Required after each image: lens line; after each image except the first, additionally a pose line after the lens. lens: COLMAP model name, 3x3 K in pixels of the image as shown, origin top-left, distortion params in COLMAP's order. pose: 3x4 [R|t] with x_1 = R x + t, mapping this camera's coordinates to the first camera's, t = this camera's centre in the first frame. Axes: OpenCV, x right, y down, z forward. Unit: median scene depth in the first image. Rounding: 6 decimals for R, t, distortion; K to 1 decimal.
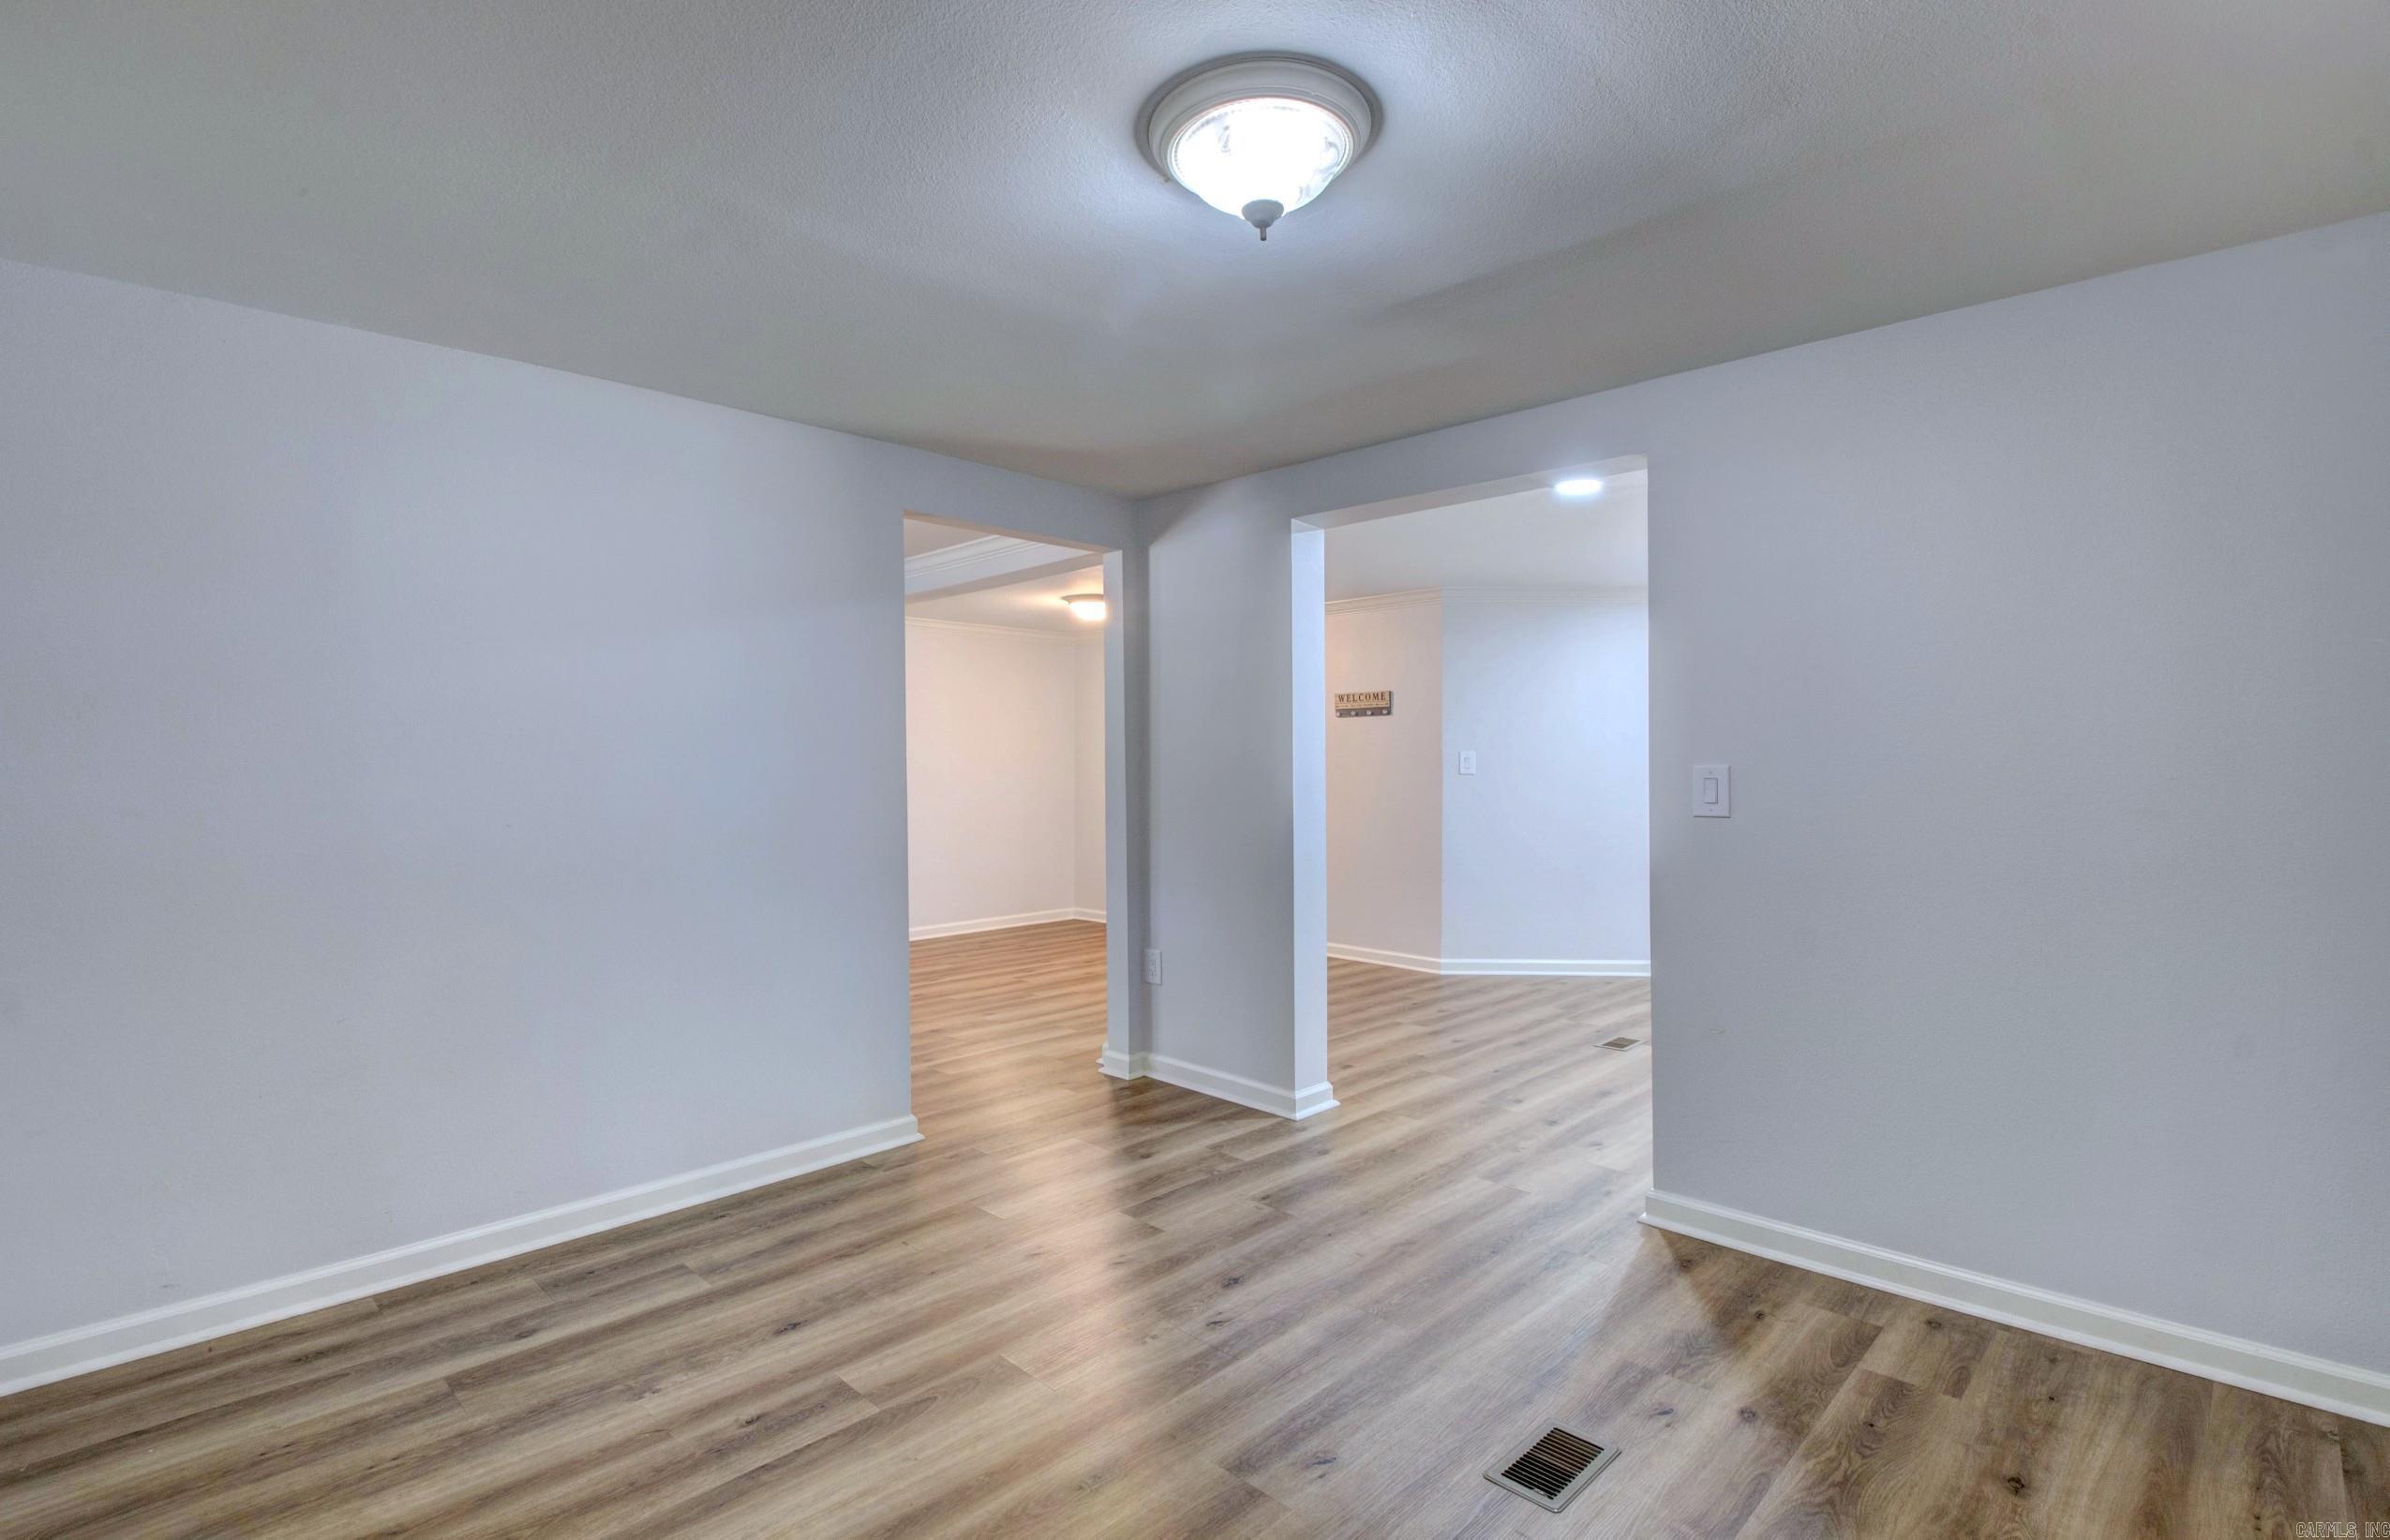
lens RADIAL K [[1123.9, 0, 1179.1], [0, 1123.9, 759.8], [0, 0, 1]] dist [0.013945, -0.026903]
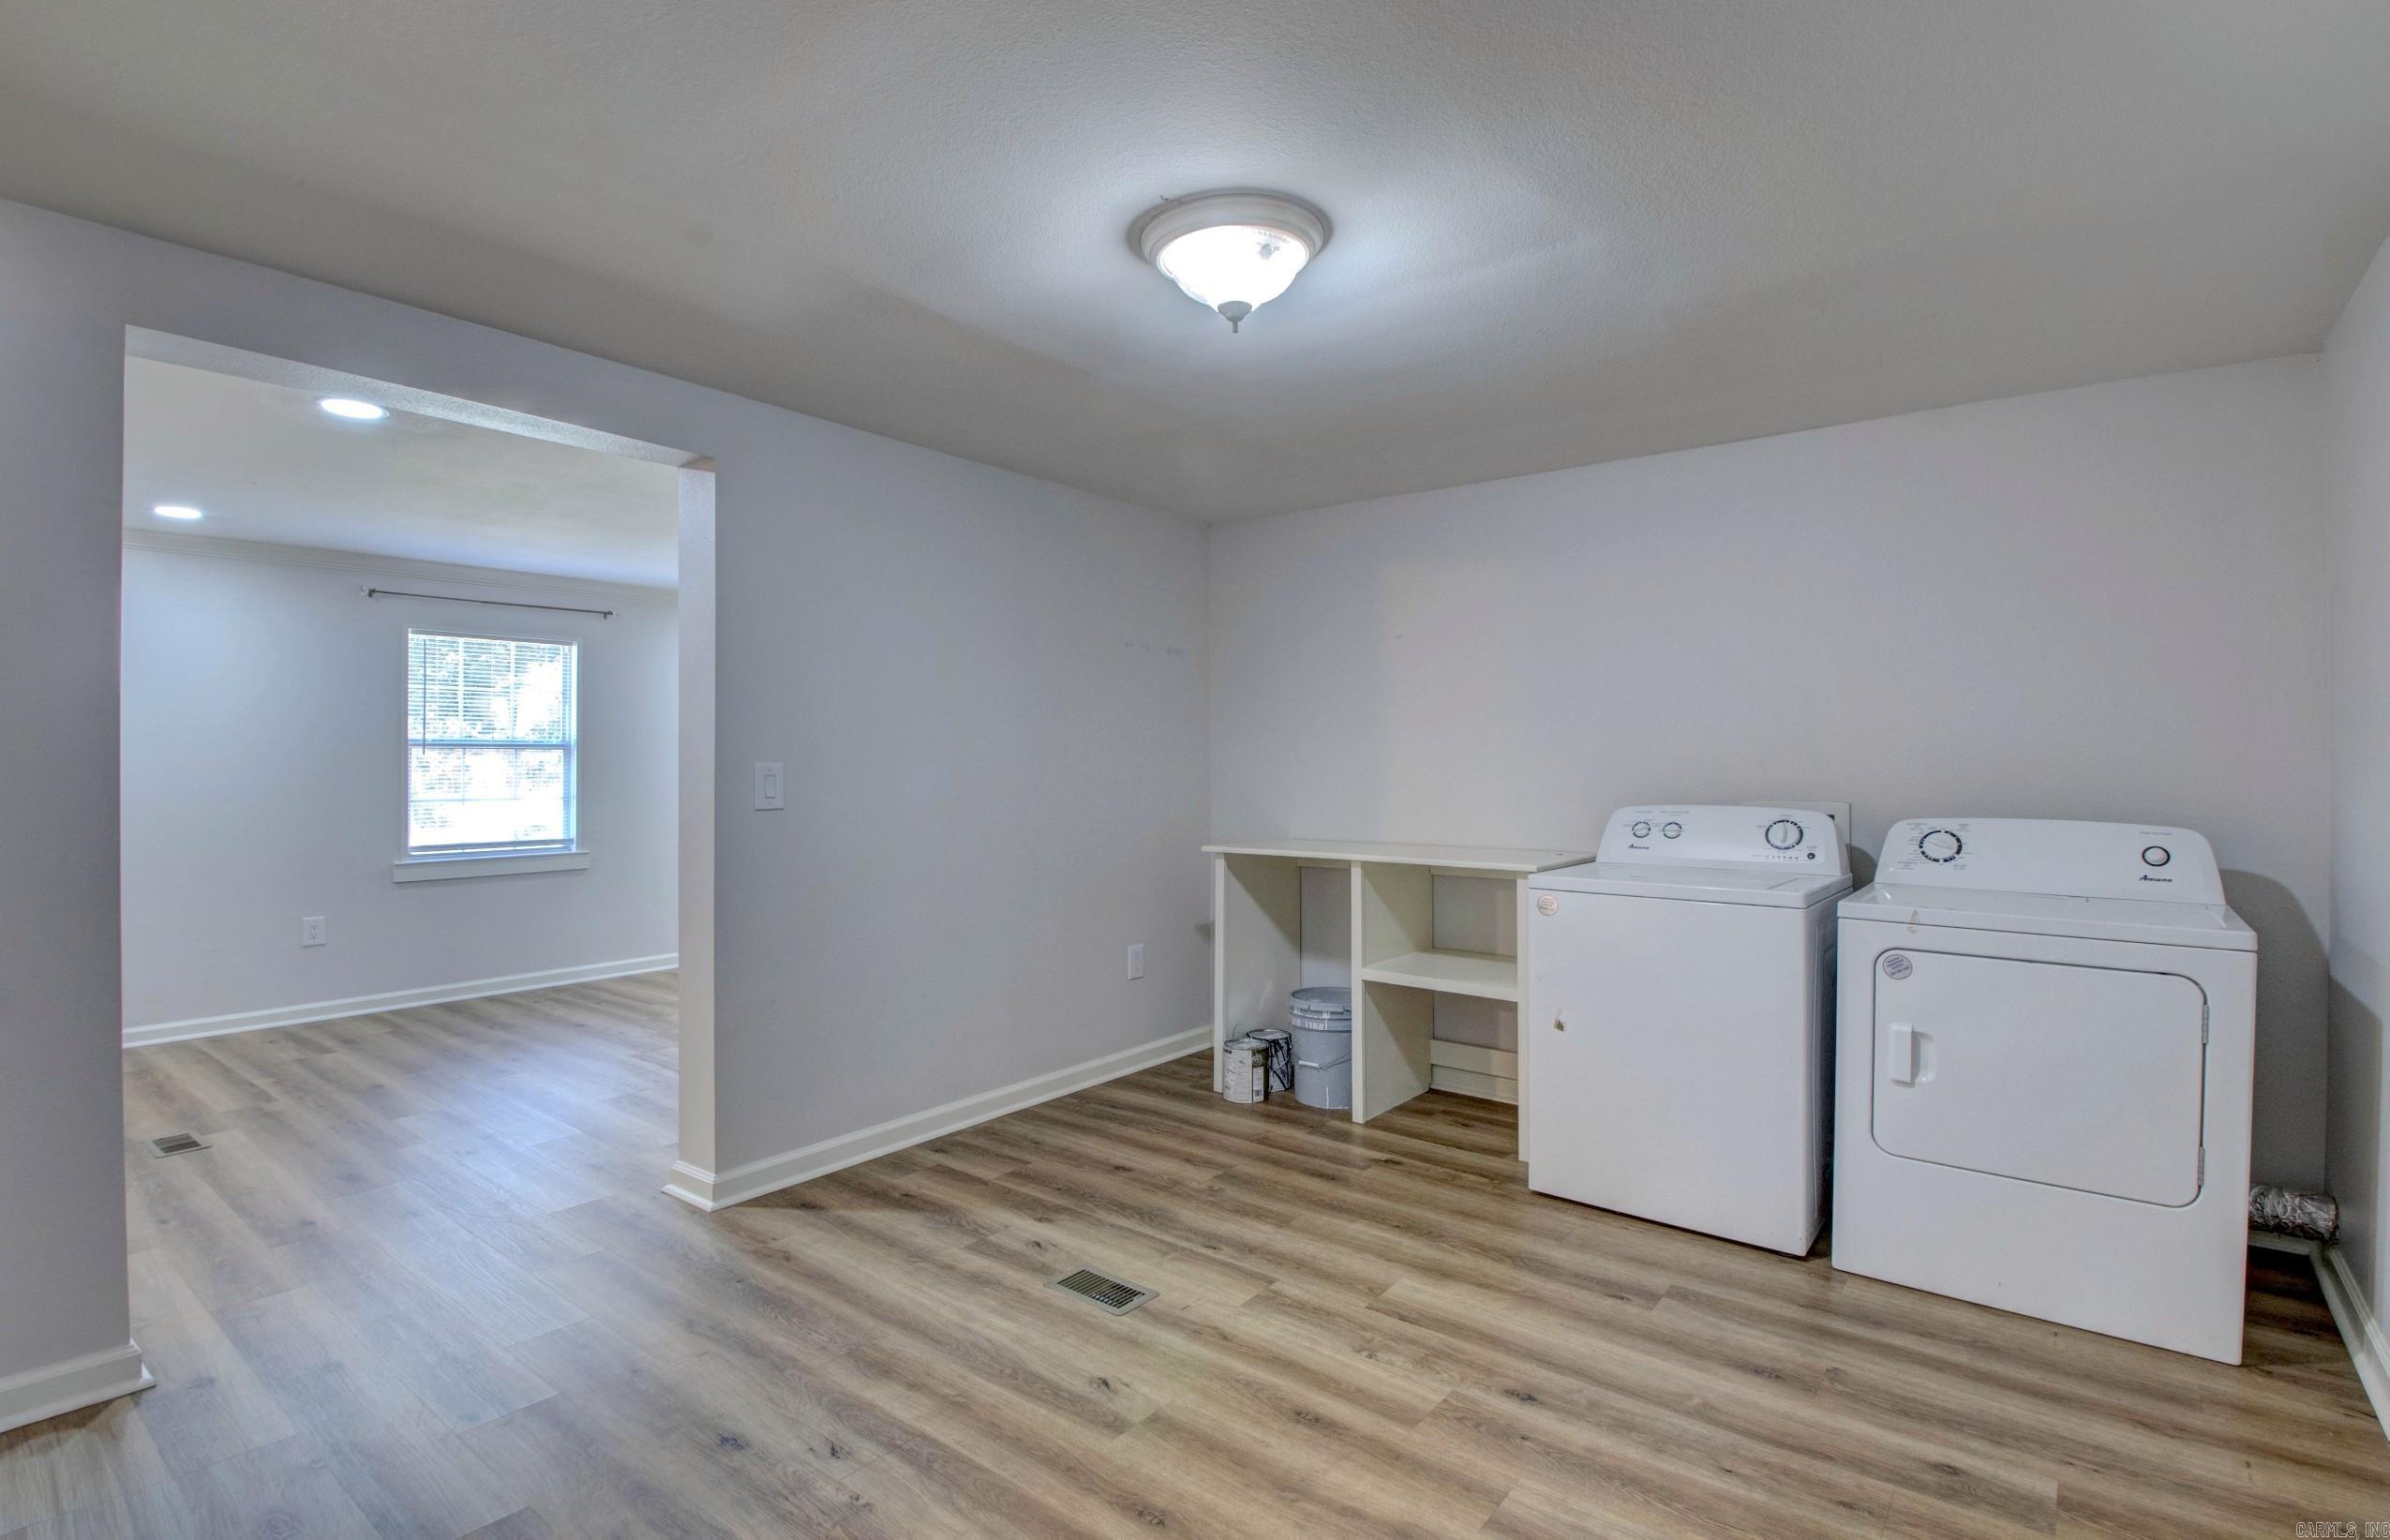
lens RADIAL K [[1131.2, 0, 1190.2], [0, 1131.2, 752.1], [0, 0, 1]] dist [0.019656, -0.030054]
pose [[-0.111724, 0.007490, 0.993711, -0.821365], [-0.001468, 0.999969, -0.007702, 0.003780], [-0.993738, -0.002319, -0.111709, 0.852375]]
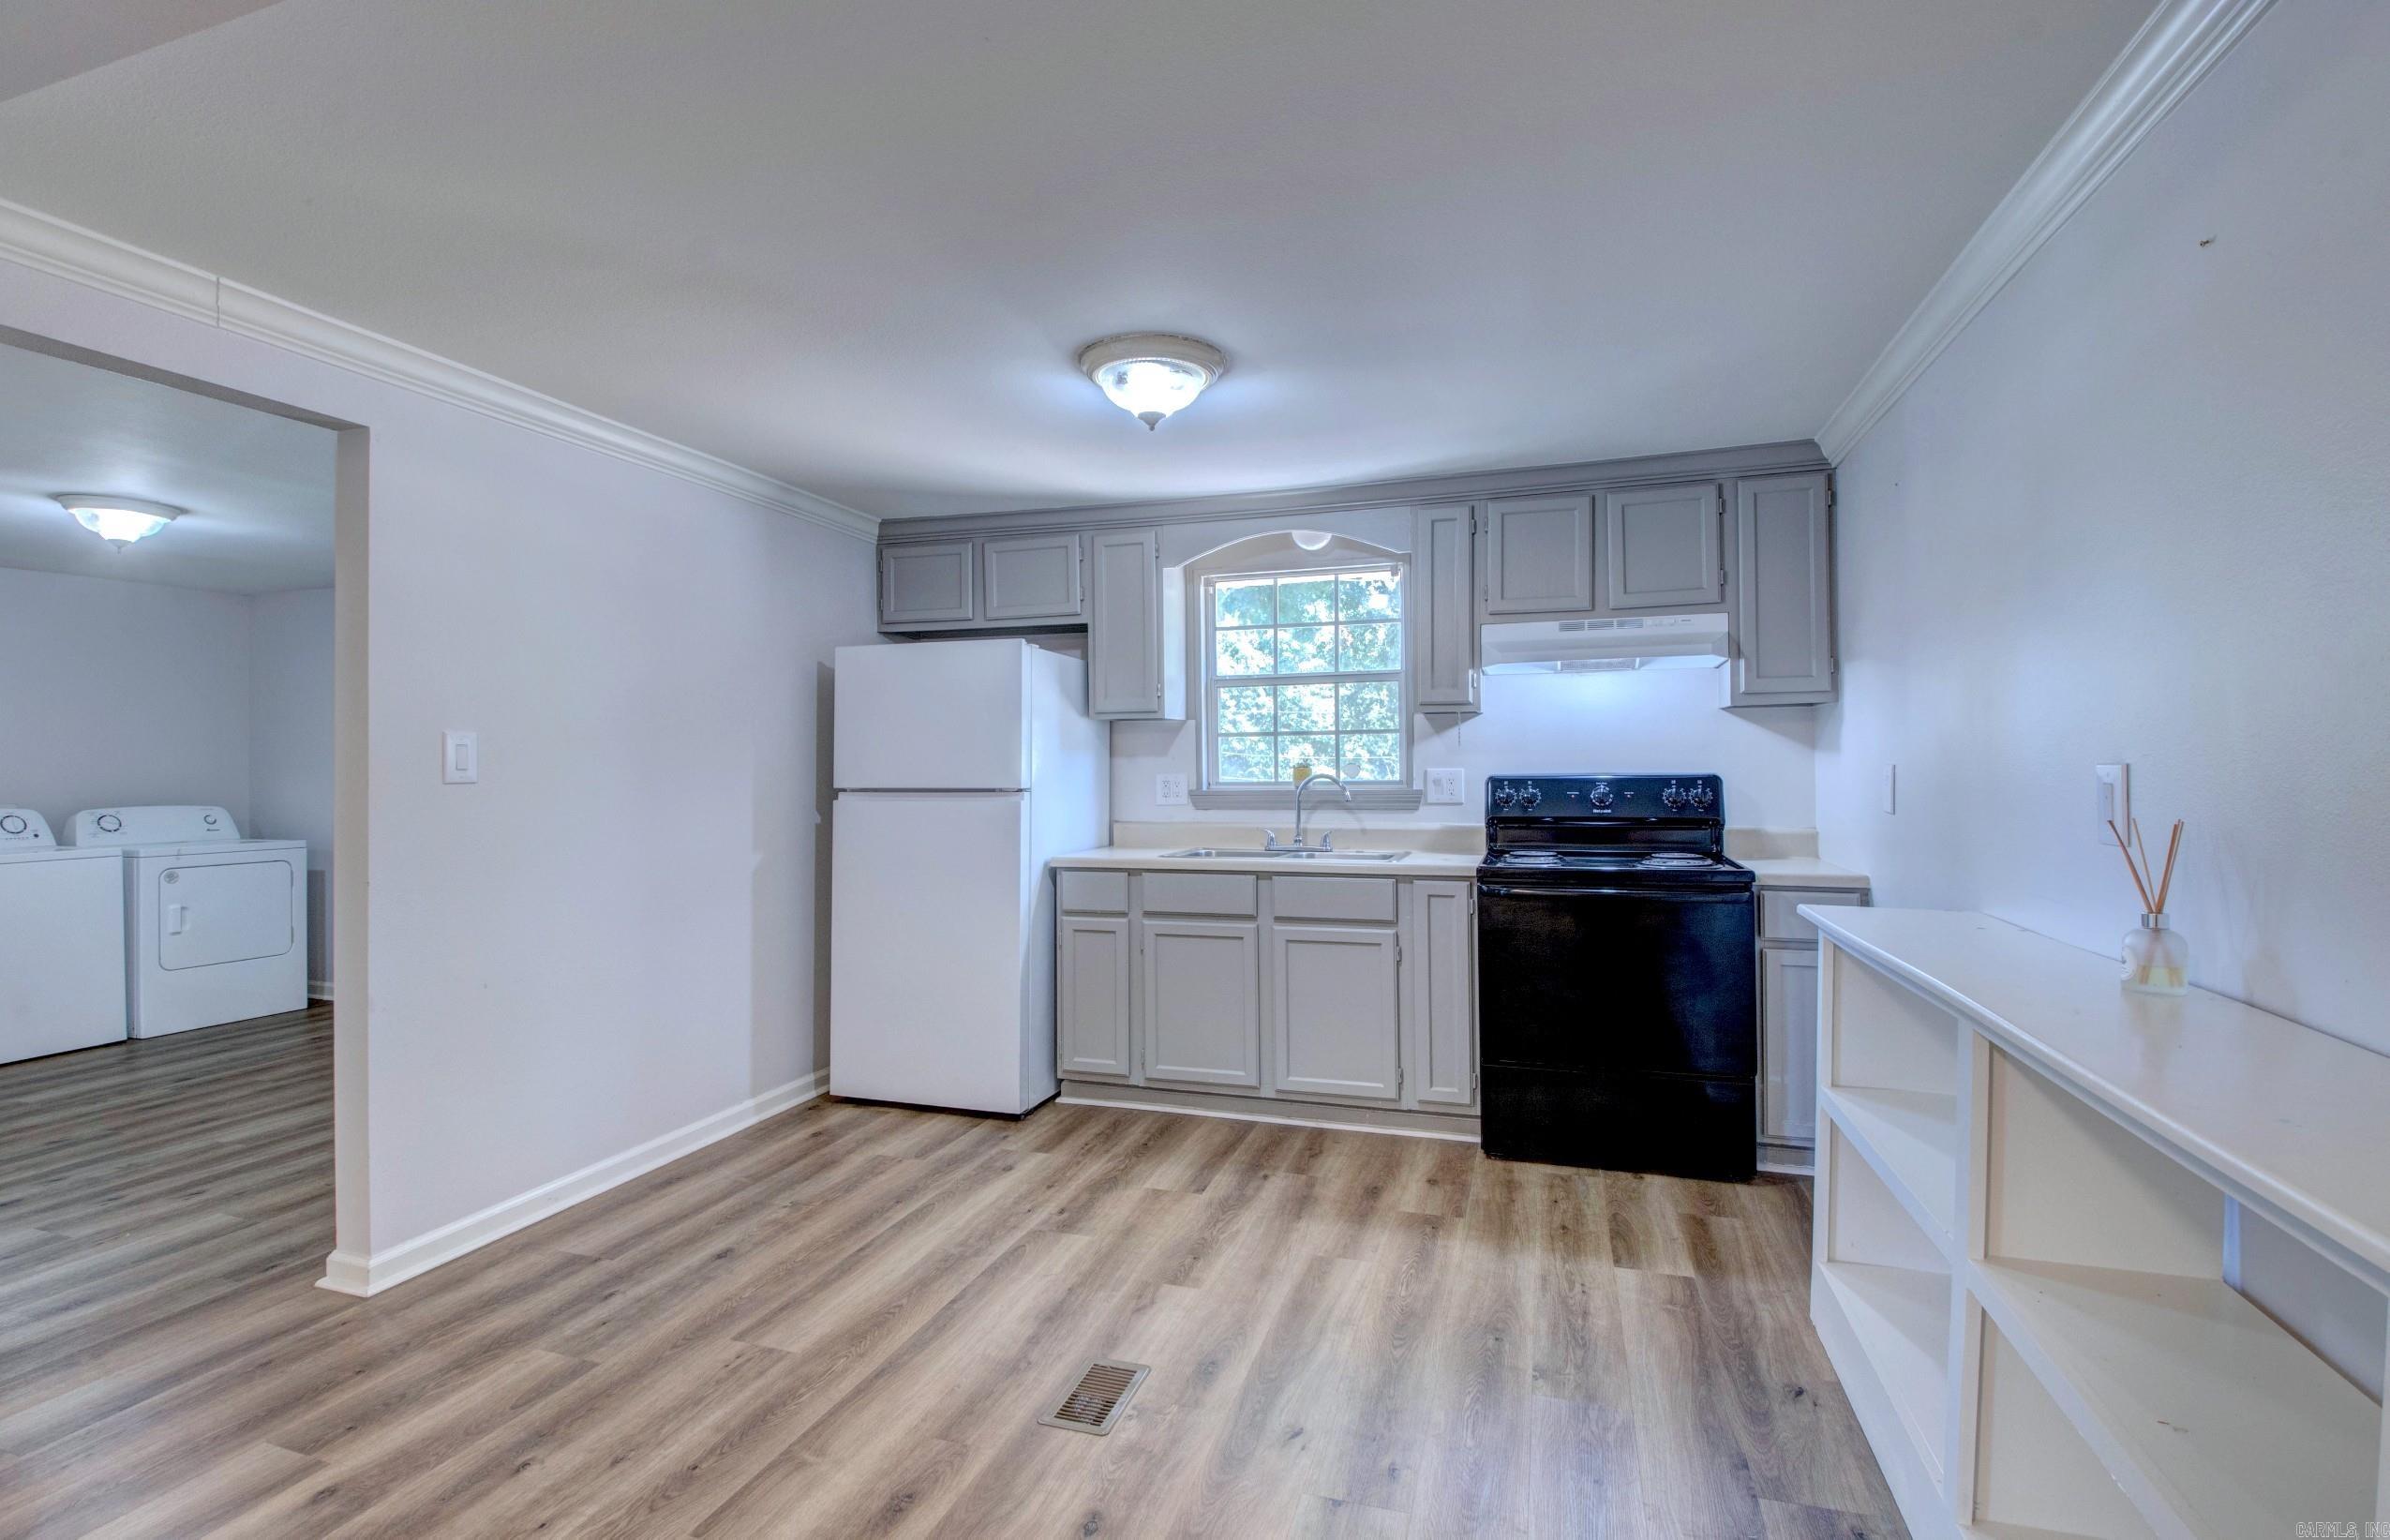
lens RADIAL K [[1112.3, 0, 1189.8], [0, 1112.3, 757.6], [0, 0, 1]] dist [0.019605, -0.028615]
pose [[-0.895281, 0.007707, -0.445436, -0.634339], [0.012092, 0.999902, -0.007003, 0.007568], [0.445338, -0.011655, -0.895287, 2.879718]]
